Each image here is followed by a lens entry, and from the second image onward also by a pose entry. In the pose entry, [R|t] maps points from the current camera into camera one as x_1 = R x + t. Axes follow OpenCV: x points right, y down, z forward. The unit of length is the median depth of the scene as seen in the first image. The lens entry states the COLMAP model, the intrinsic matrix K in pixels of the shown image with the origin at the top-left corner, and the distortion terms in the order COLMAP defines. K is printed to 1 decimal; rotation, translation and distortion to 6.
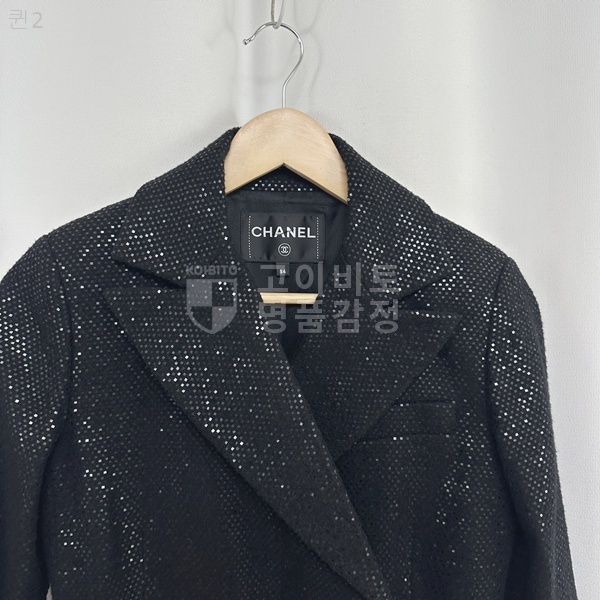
lens RADIAL K [[568.0, 0, 301.7], [0, 568.0, 309.4], [0, 0, 1]] dist [0.185919, -0.424739]
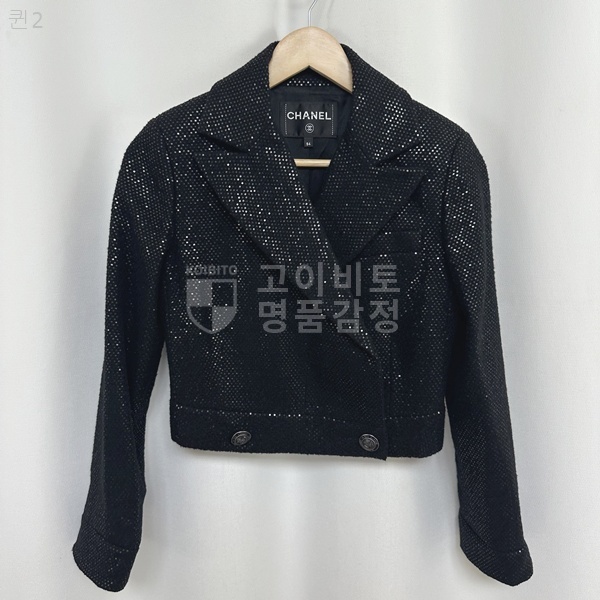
lens RADIAL K [[568.0, 0, 301.7], [0, 568.0, 309.4], [0, 0, 1]] dist [0.185919, -0.424739]
pose [[0.997436, 0.008473, -0.071064, 0.061301], [0.000503, 0.992113, 0.125343, 0.178937], [0.071565, -0.125057, 0.989565, -0.545269]]
